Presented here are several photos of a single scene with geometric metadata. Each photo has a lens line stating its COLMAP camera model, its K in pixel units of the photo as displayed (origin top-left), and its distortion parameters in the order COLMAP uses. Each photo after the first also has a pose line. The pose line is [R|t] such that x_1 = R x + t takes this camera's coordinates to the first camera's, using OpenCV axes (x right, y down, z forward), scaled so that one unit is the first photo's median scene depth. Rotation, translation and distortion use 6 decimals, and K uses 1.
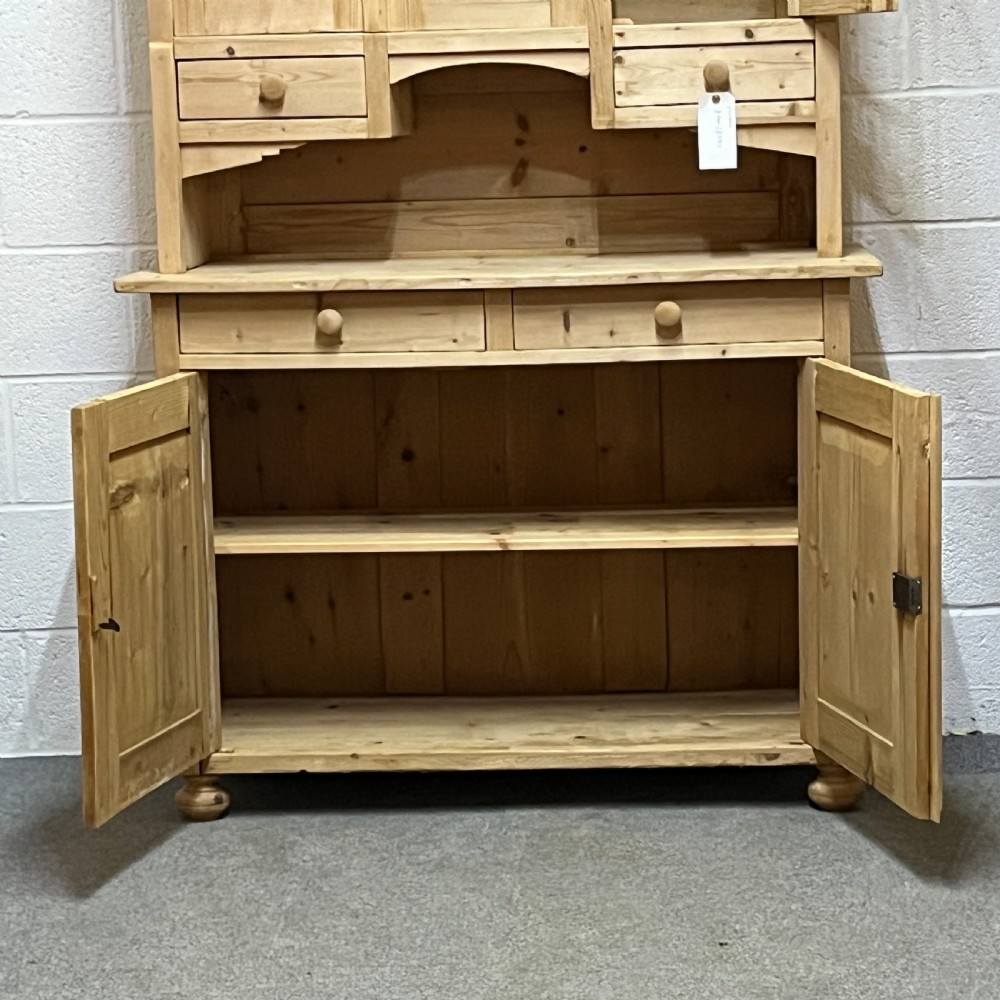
lens RADIAL K [[2893.9, 0, 489.3], [0, 2893.9, 476.2], [0, 0, 1]] dist [0.201404, -1.067998]
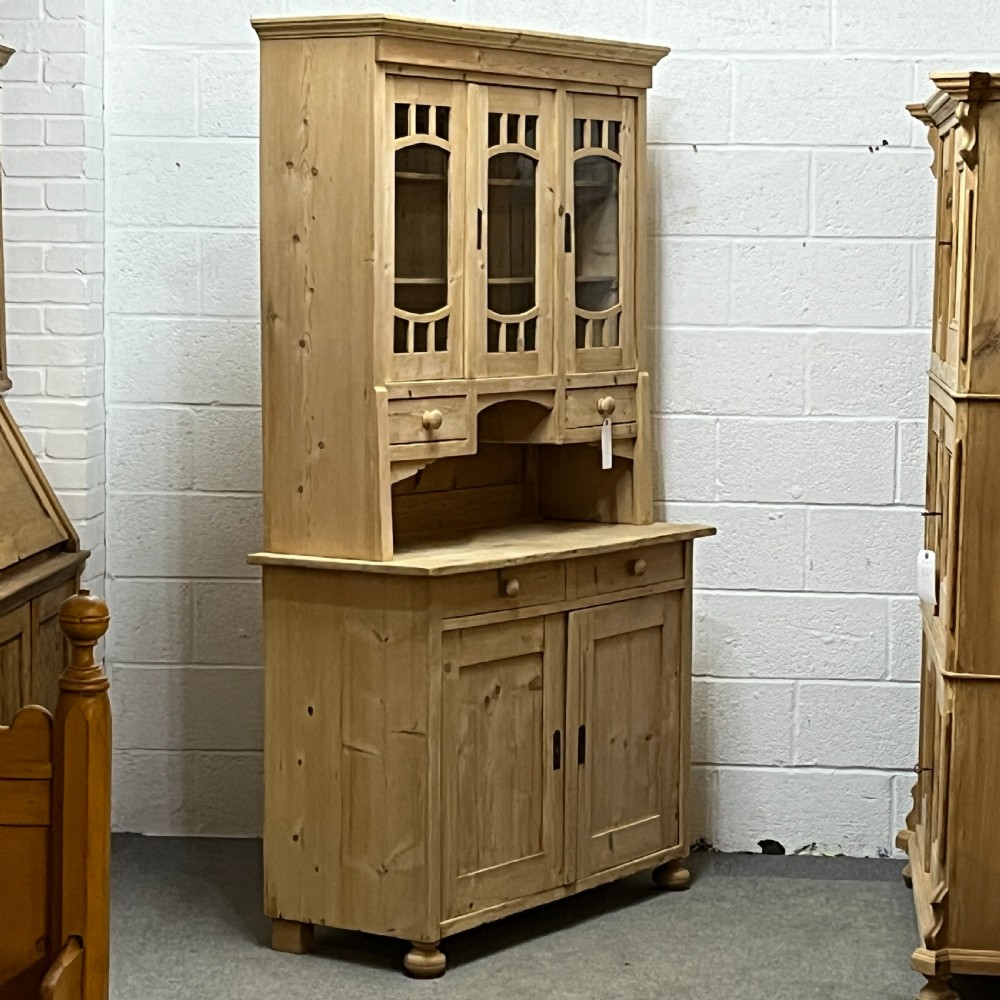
lens RADIAL K [[2893.9, 0, 489.3], [0, 2893.9, 476.2], [0, 0, 1]] dist [0.201404, -1.067998]
pose [[0.505404, -0.030651, 0.862338, -1.228459], [0.098976, 0.994832, -0.022648, -0.074558], [-0.857187, 0.096797, 0.505826, 0.300386]]
